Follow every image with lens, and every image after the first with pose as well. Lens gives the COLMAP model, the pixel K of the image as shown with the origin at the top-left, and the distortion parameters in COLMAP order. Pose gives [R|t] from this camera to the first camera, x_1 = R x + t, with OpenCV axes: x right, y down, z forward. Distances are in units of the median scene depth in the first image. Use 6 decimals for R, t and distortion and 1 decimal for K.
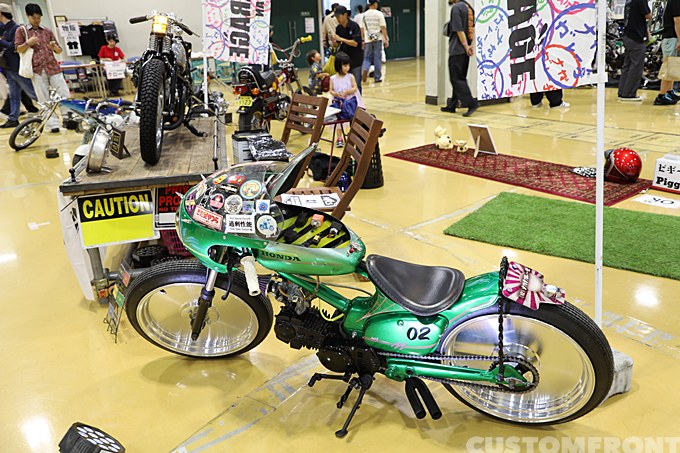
lens RADIAL K [[578.4, 0, 339.9], [0, 578.4, 225.7], [0, 0, 1]] dist [0.003219, 0.006269]
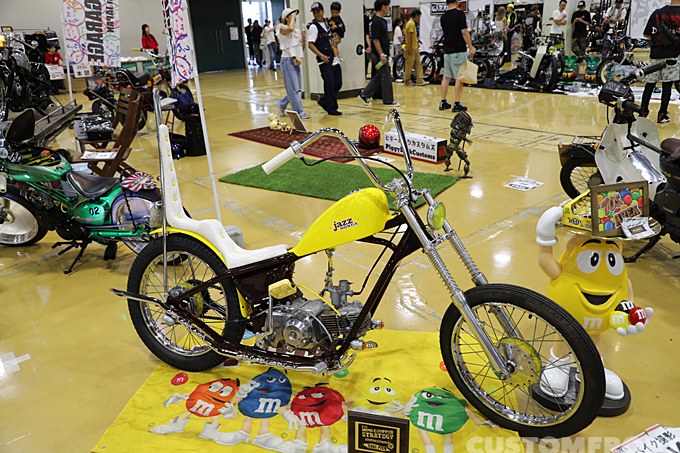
lens RADIAL K [[515.8, 0, 339.8], [0, 515.8, 228.4], [0, 0, 1]] dist [-0.011147, 0.009670]
pose [[0.997554, -0.022788, 0.066081, 0.321256], [0.020650, 0.999247, 0.032858, 0.079652], [-0.066780, -0.031413, 0.997273, -0.284637]]
